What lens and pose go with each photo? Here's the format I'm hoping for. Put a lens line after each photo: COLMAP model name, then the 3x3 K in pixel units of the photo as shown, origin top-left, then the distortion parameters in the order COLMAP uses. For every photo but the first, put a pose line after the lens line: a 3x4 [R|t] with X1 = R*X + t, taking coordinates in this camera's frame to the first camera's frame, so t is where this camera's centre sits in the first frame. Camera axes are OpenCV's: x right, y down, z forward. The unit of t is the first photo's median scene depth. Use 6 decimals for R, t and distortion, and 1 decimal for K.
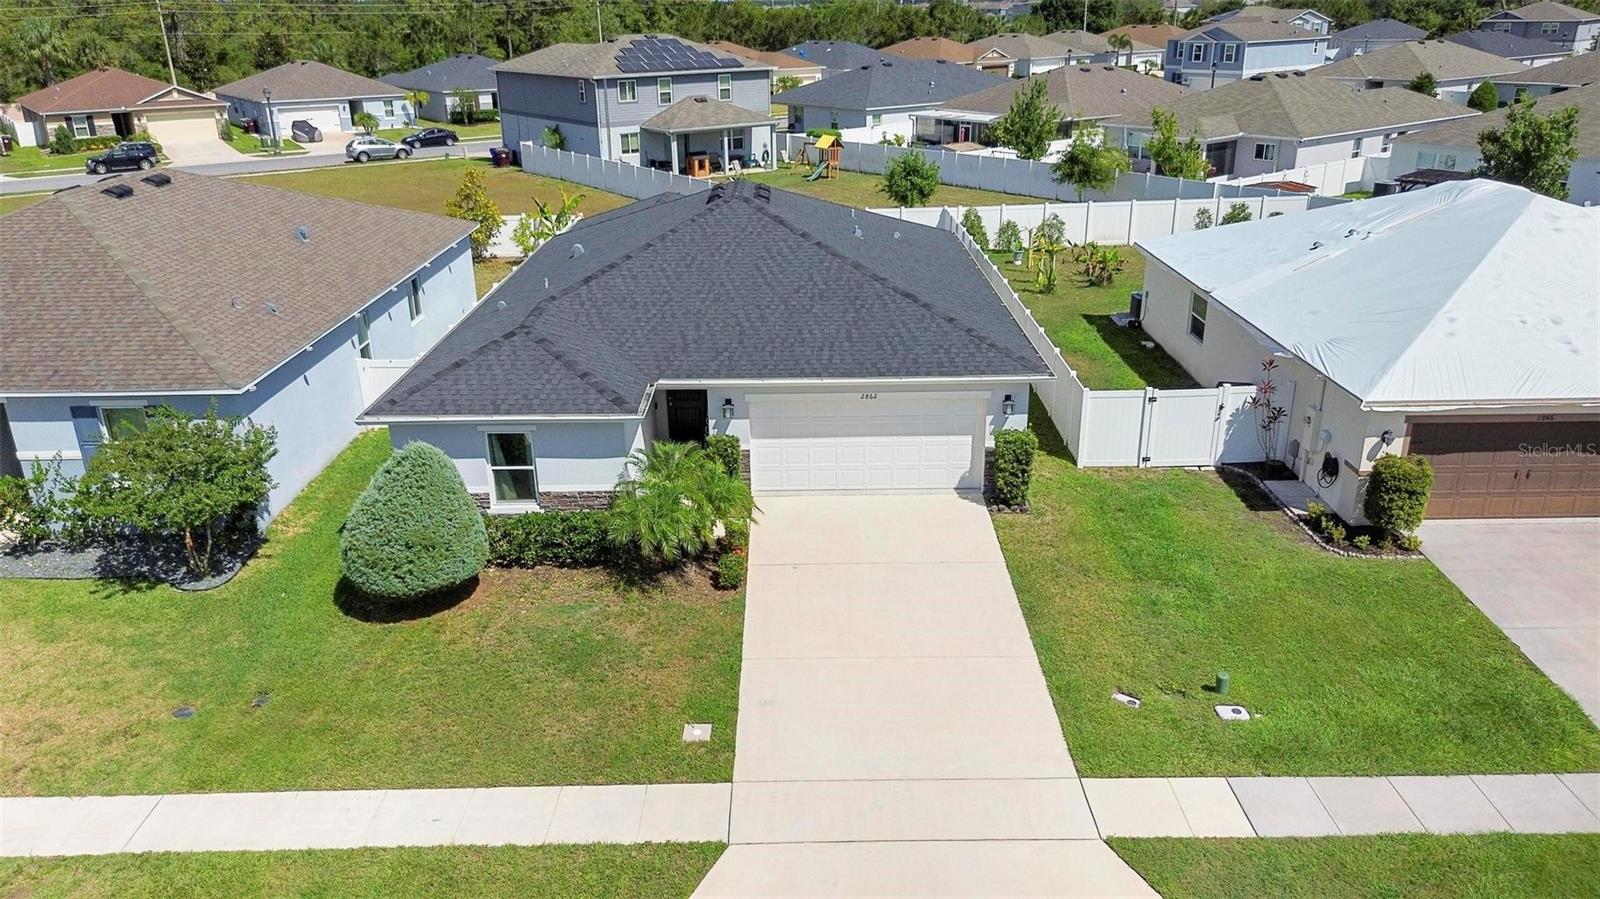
lens RADIAL K [[1131.3, 0, 800.0], [0, 1131.3, 449.5], [0, 0, 1]] dist [0.059563, -0.068862]
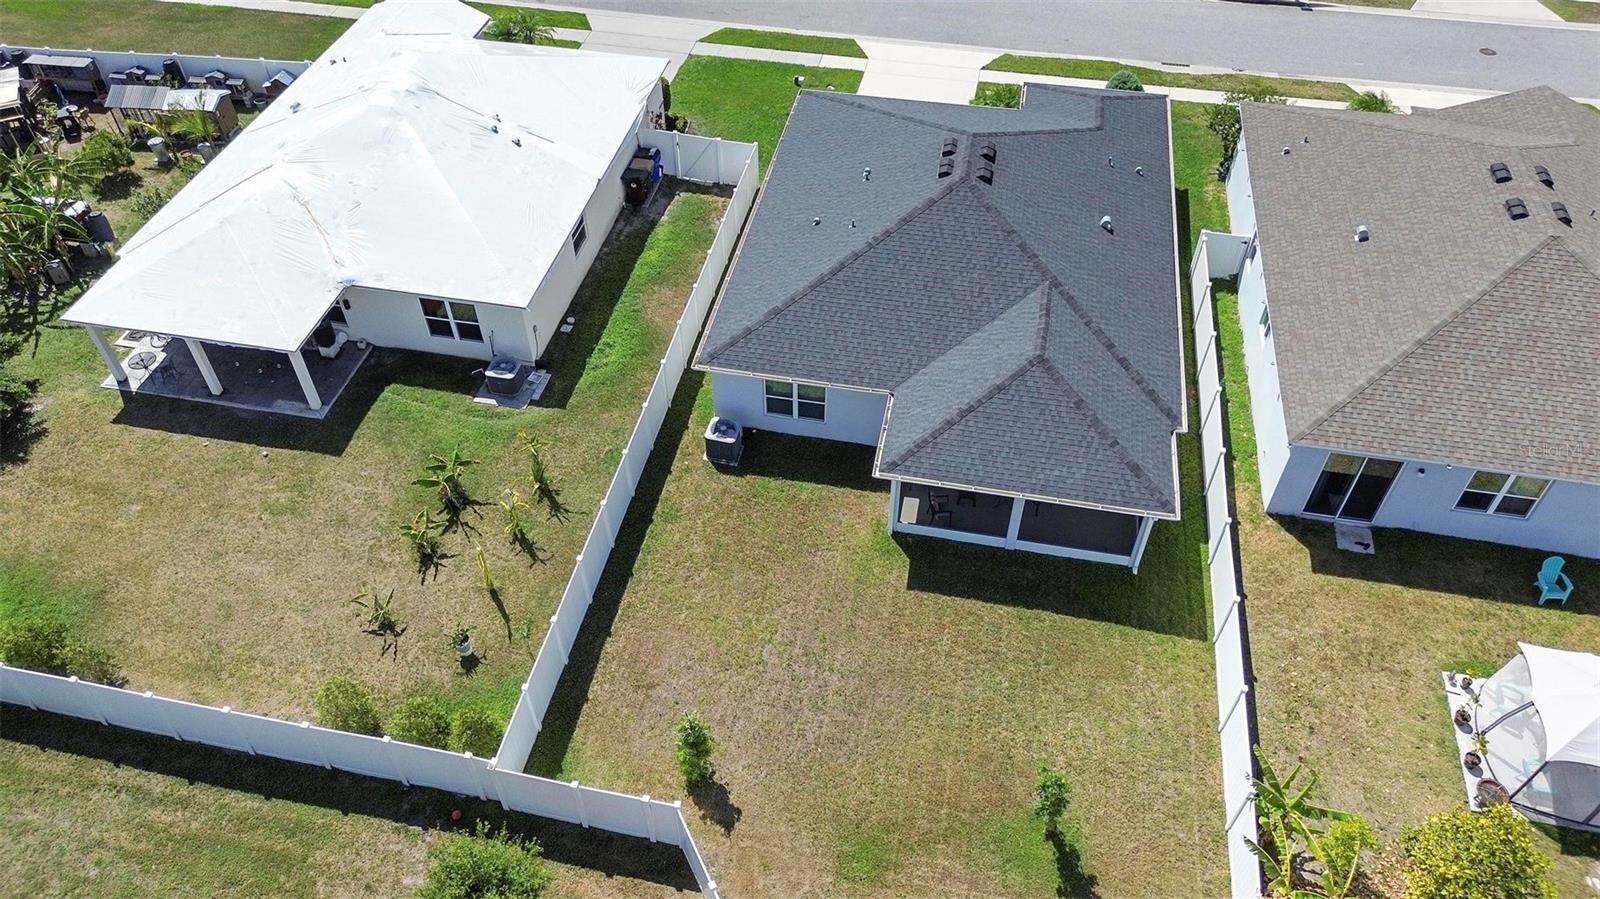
lens RADIAL K [[1131.3, 0, 800.0], [0, 1131.3, 449.5], [0, 0, 1]] dist [0.059563, -0.068862]
pose [[-0.980310, -0.132062, 0.146808, -0.114819], [0.083522, 0.396377, 0.914281, -1.458815], [-0.178933, 0.908540, -0.377542, 2.135518]]
